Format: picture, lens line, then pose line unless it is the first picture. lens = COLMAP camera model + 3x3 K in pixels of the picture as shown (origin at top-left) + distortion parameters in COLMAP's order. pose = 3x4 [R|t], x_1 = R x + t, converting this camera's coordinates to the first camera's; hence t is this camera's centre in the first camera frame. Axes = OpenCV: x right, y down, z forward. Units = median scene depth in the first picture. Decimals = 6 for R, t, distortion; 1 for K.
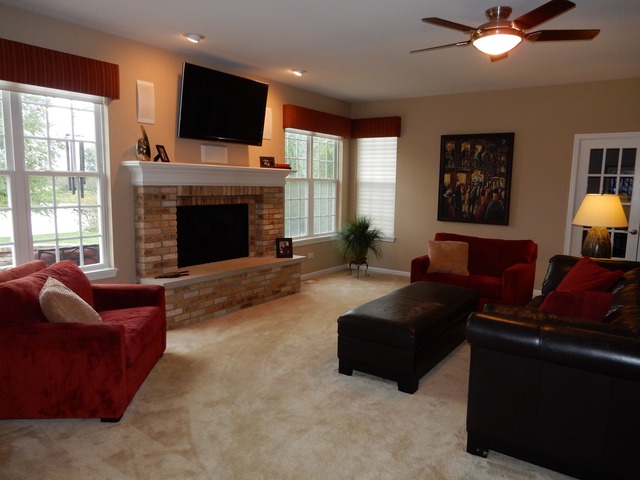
lens RADIAL K [[471.6, 0, 320.0], [0, 471.6, 240.0], [0, 0, 1]] dist [-0.002950, -0.005964]
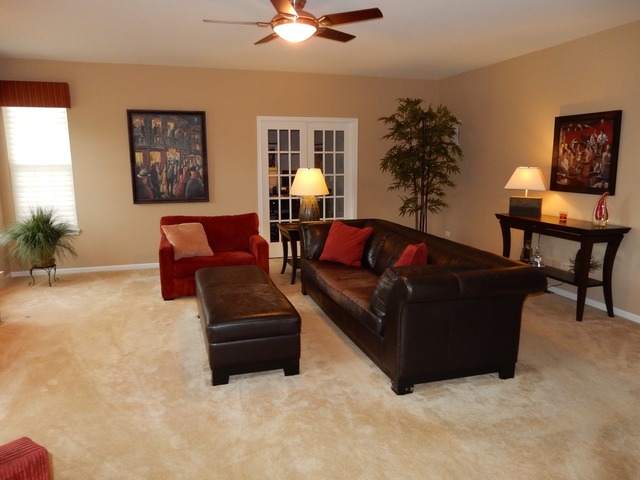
lens RADIAL K [[471.6, 0, 320.0], [0, 471.6, 240.0], [0, 0, 1]] dist [-0.002950, -0.005964]
pose [[0.625653, -0.155875, 0.764370, -0.247797], [0.116524, 0.987515, 0.106002, -0.029149], [-0.771349, 0.022747, 0.636005, 0.154532]]
